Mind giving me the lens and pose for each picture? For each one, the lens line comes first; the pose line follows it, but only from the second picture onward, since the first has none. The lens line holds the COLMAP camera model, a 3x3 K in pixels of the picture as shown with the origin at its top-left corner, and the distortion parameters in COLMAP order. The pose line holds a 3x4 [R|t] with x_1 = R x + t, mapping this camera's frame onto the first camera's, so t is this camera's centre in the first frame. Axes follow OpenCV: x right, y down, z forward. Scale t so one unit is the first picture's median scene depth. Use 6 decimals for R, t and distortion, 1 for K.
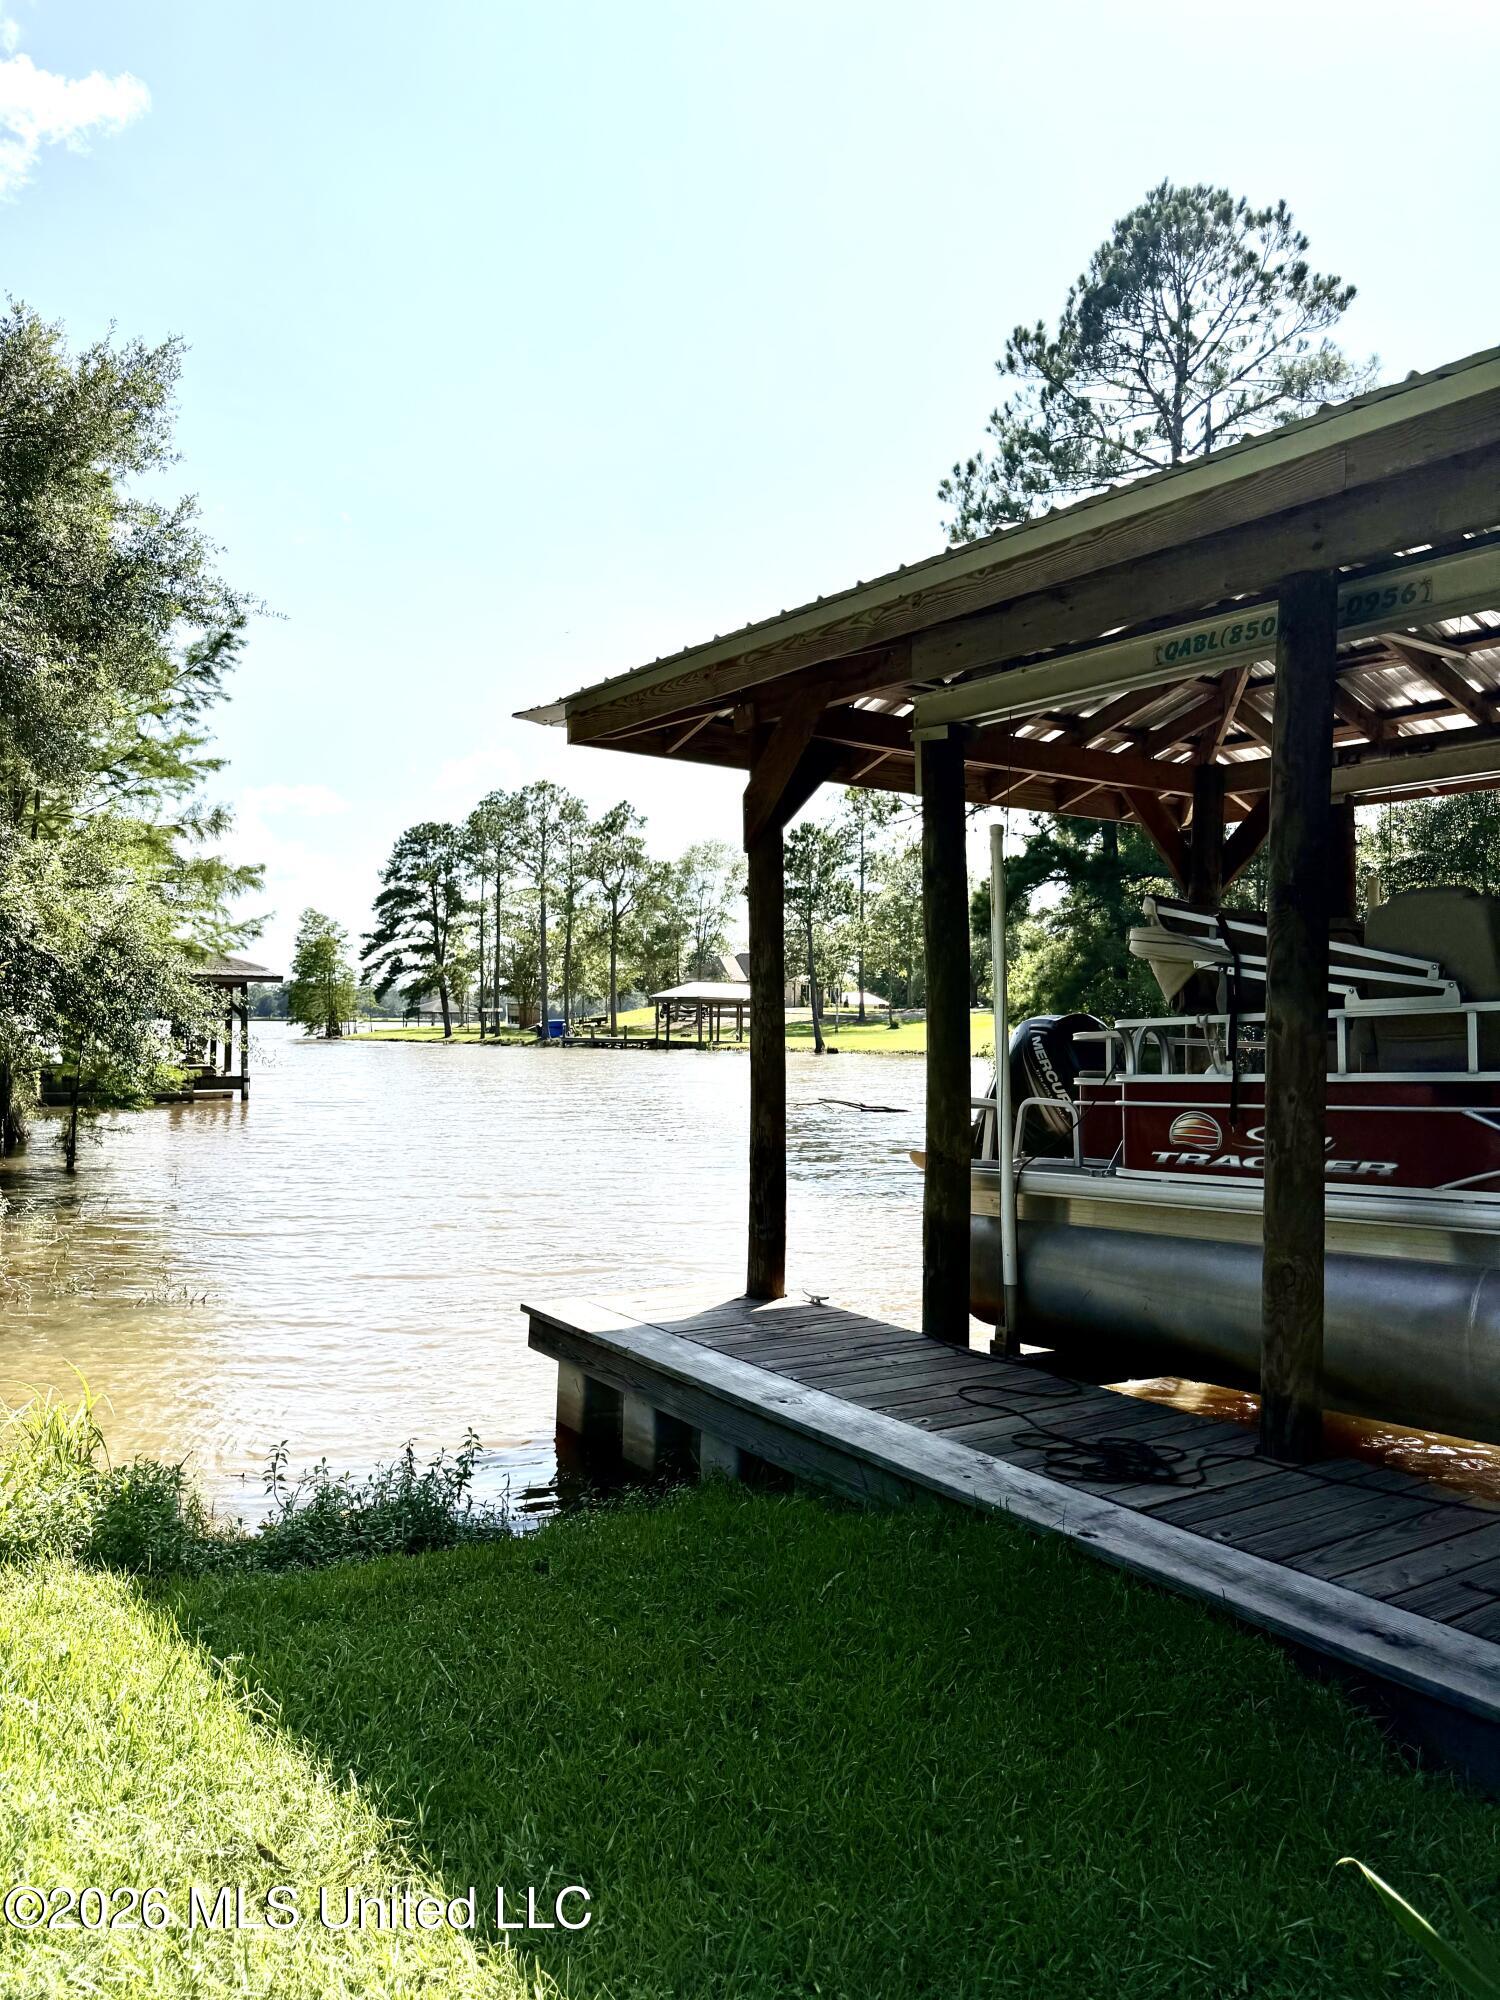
lens RADIAL K [[1401.6, 0, 748.5], [0, 1401.6, 998.2], [0, 0, 1]] dist [0.048156, -0.000378]
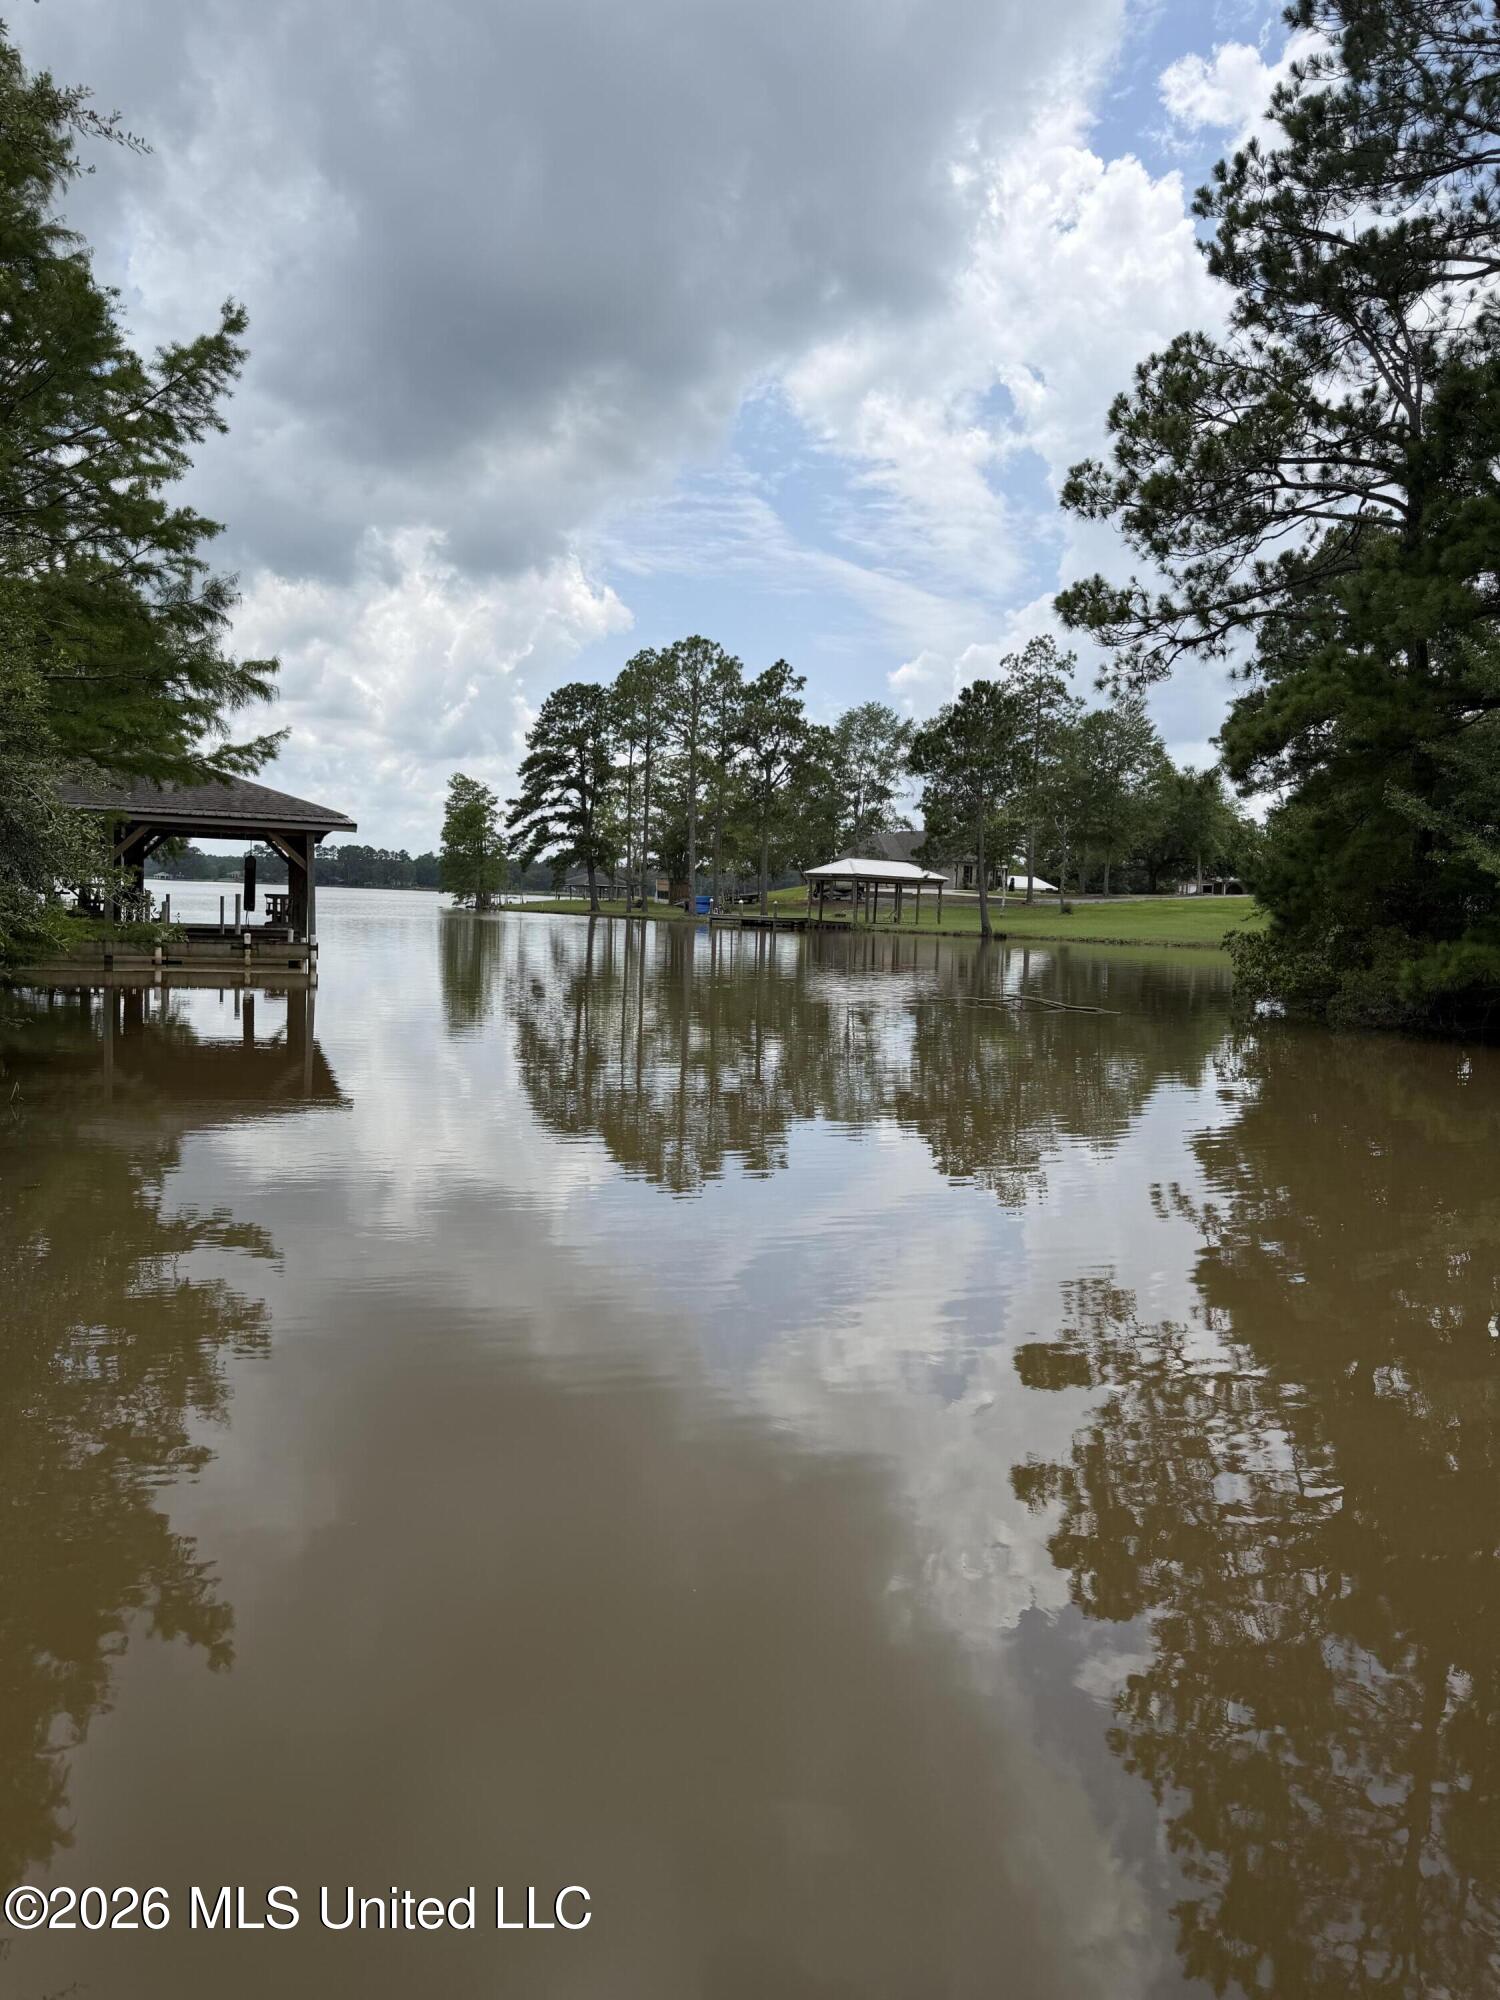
lens RADIAL K [[1401.6, 0, 740.1], [0, 1401.6, 1038.8], [0, 0, 1]] dist [0.048156, -0.000378]
pose [[0.992843, 0.039253, -0.112795, -0.001039], [-0.026229, 0.993053, 0.114710, 0.002048], [0.116514, -0.110931, 0.986975, 0.046275]]
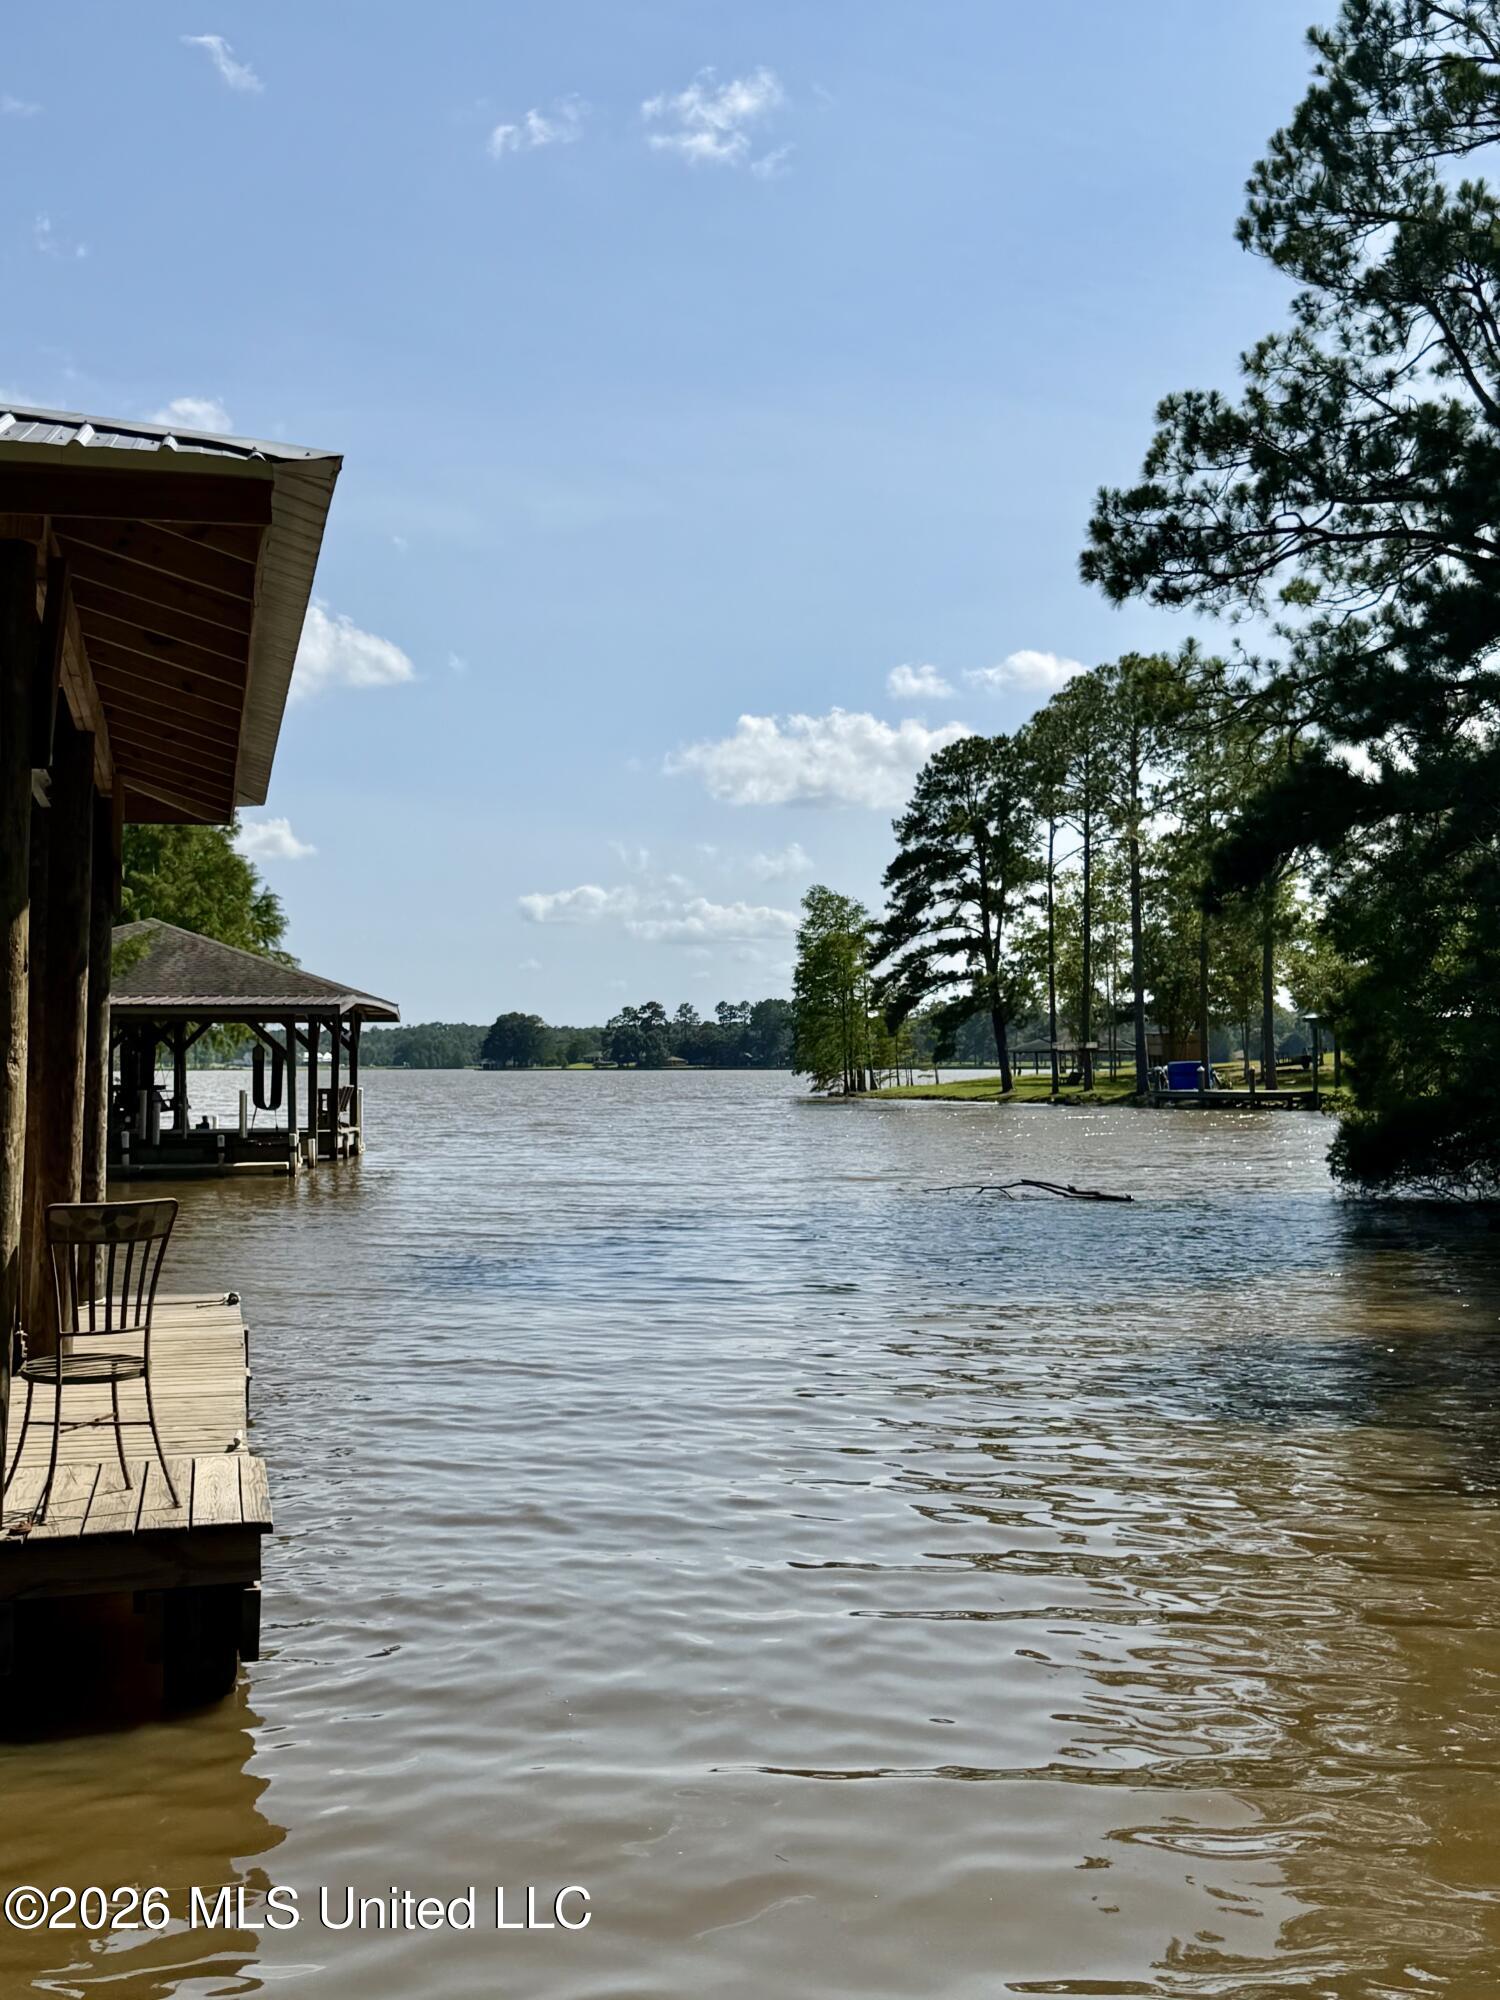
lens RADIAL K [[2499.2, 0, 749.4], [0, 2499.2, 1011.5], [0, 0, 1]] dist [0.130663, 0.000000]
pose [[0.920717, -0.019414, -0.389749, 0.102843], [0.016998, 0.999809, -0.009647, 0.001657], [0.389862, 0.002258, 0.920871, -0.027479]]
